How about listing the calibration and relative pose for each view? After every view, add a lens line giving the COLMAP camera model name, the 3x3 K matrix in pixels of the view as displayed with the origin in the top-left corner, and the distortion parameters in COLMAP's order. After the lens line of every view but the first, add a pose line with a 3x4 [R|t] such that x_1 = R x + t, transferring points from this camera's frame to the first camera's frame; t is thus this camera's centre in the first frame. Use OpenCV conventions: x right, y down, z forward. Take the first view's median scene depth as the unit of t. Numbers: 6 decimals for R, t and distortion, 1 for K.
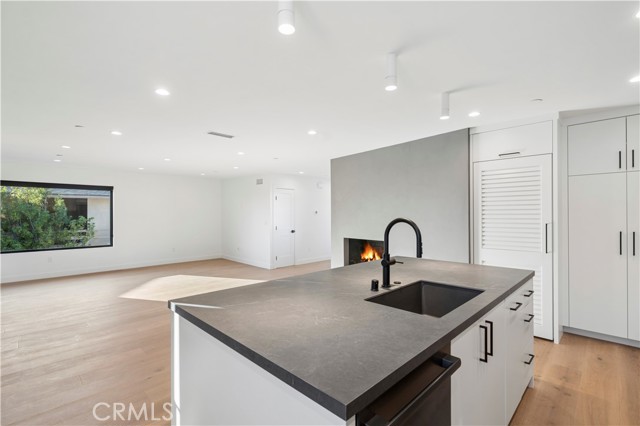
lens RADIAL K [[297.1, 0, 320.2], [0, 297.1, 213.0], [0, 0, 1]] dist [0.003443, 0.000305]
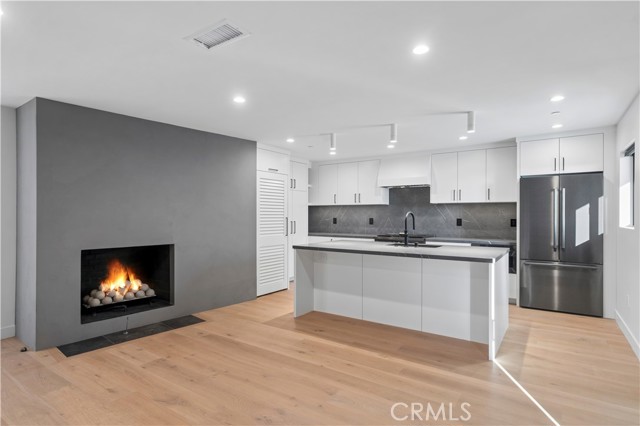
lens RADIAL K [[342.8, 0, 321.2], [0, 342.8, 215.9], [0, 0, 1]] dist [0.007647, 0.000829]
pose [[-0.206756, 0.001065, 0.978392, -1.414382], [-0.004352, 0.999989, -0.002008, 0.036766], [-0.978383, -0.004673, -0.206749, 1.548186]]
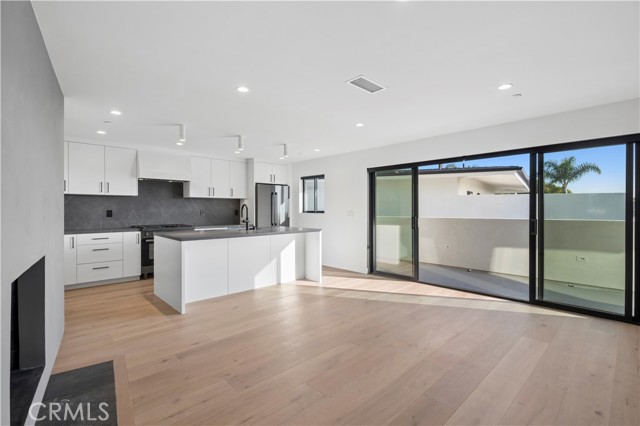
lens RADIAL K [[297.1, 0, 322.6], [0, 297.1, 209.6], [0, 0, 1]] dist [0.003443, 0.000305]
pose [[-0.999989, 0.004317, -0.001694, -0.331442], [0.004320, 0.999990, -0.001507, 0.052665], [0.001688, -0.001515, -0.999997, 2.766179]]
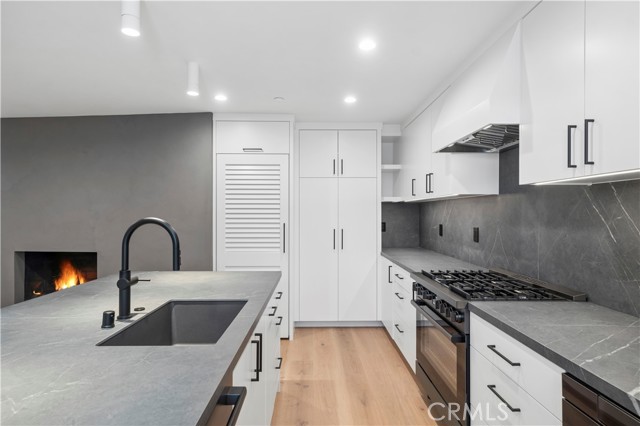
lens RADIAL K [[366.1, 0, 313.3], [0, 366.1, 209.7], [0, 0, 1]] dist [-0.000472, 0.003043]
pose [[0.691725, 0.013015, 0.722043, -0.086774], [-0.008683, 0.999915, -0.009706, 0.002545], [-0.722108, 0.000445, 0.691780, 0.096881]]
